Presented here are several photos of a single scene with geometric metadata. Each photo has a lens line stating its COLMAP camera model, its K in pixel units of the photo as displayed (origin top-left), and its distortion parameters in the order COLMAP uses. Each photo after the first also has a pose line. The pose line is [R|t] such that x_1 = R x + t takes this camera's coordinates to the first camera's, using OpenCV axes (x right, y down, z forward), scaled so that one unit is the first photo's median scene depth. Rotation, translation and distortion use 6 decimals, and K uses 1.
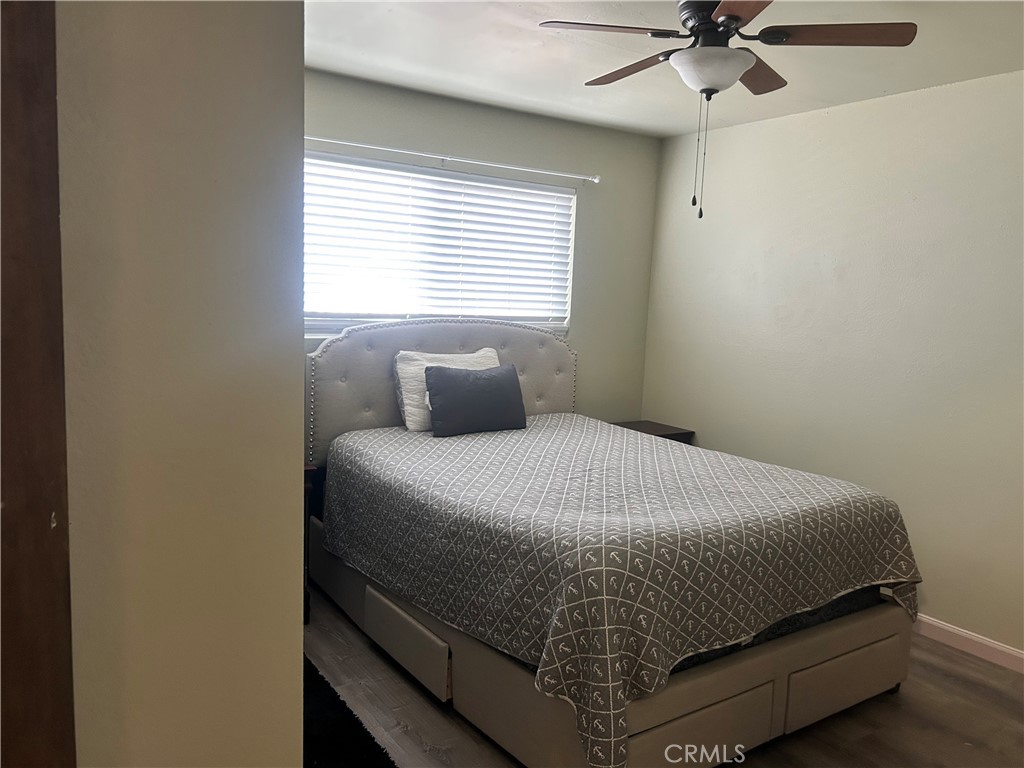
lens RADIAL K [[766.5, 0, 512.0], [0, 766.5, 384.0], [0, 0, 1]] dist [0.033016, -0.027149]
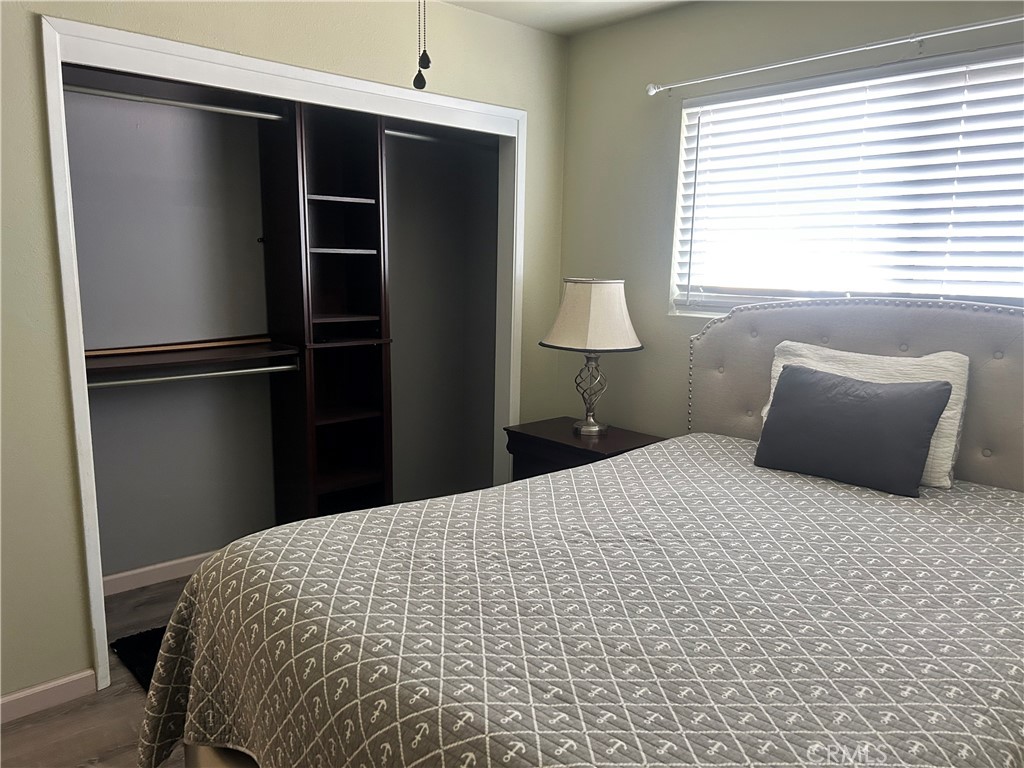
lens RADIAL K [[766.5, 0, 512.0], [0, 766.5, 384.0], [0, 0, 1]] dist [0.033016, -0.027149]
pose [[0.148013, 0.123044, -0.981301, 0.536779], [-0.120443, 0.987087, 0.105603, -0.048664], [0.981624, 0.102560, 0.160922, 0.637215]]
